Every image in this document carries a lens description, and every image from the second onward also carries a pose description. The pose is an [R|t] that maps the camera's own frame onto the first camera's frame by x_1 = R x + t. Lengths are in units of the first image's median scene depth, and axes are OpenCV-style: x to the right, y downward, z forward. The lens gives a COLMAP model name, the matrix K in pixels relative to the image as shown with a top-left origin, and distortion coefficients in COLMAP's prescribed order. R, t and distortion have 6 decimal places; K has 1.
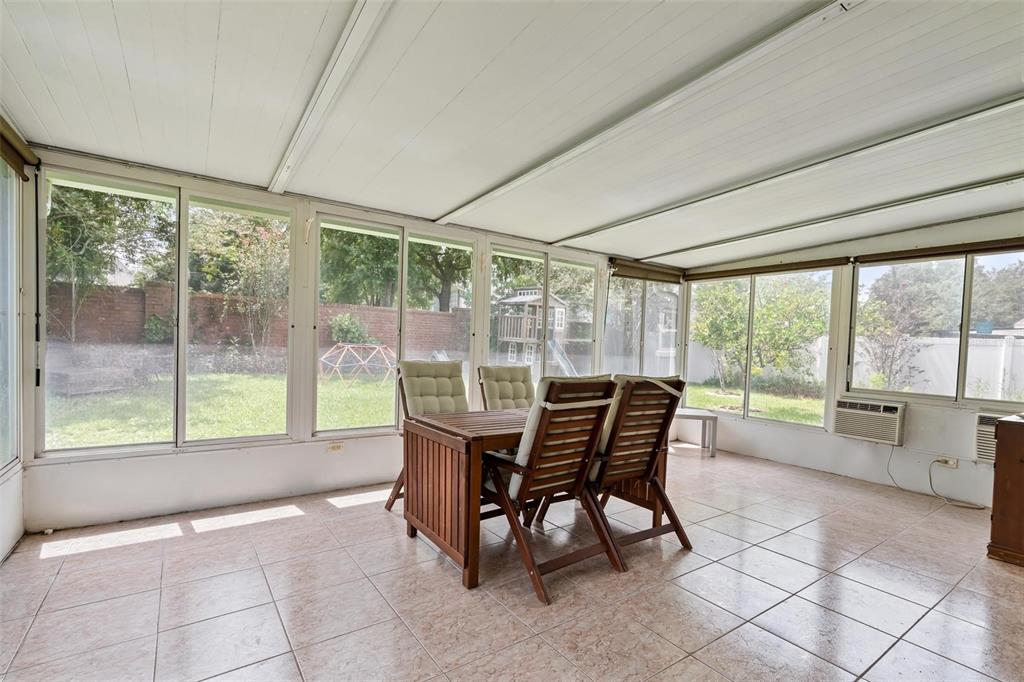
lens RADIAL K [[468.2, 0, 513.0], [0, 468.2, 366.1], [0, 0, 1]] dist [0.000576, 0.000158]
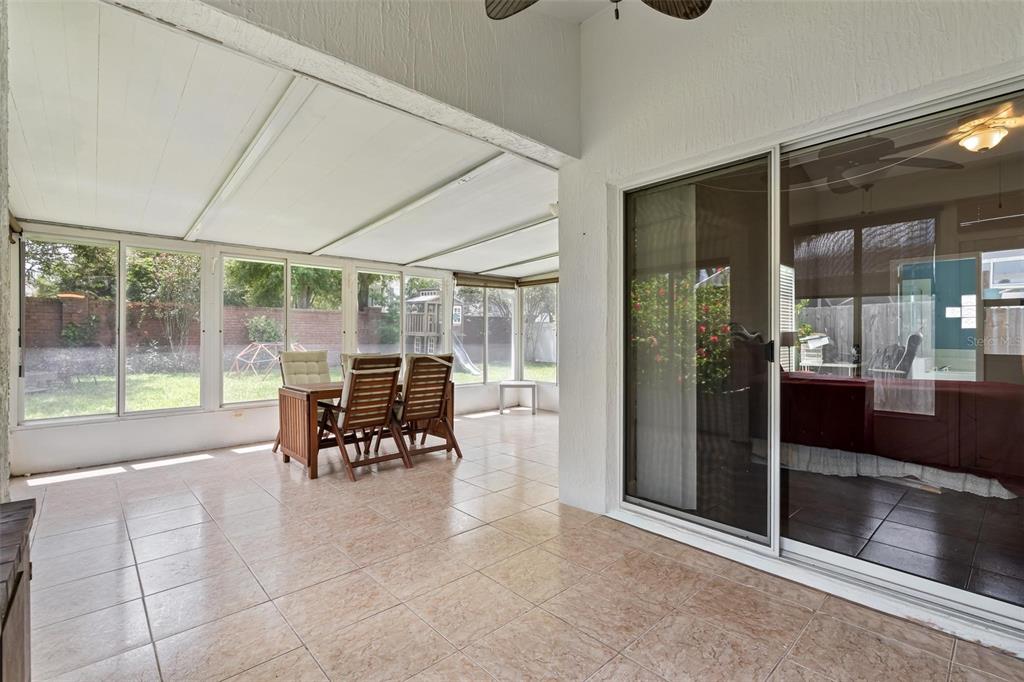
lens RADIAL K [[464.3, 0, 512.0], [0, 464.3, 341.0], [0, 0, 1]] dist [0.000425, 0.000254]
pose [[0.990982, -0.036218, 0.129010, 0.231296], [0.041024, 0.998552, -0.034797, 0.027670], [-0.127563, 0.039776, 0.991033, -0.436720]]
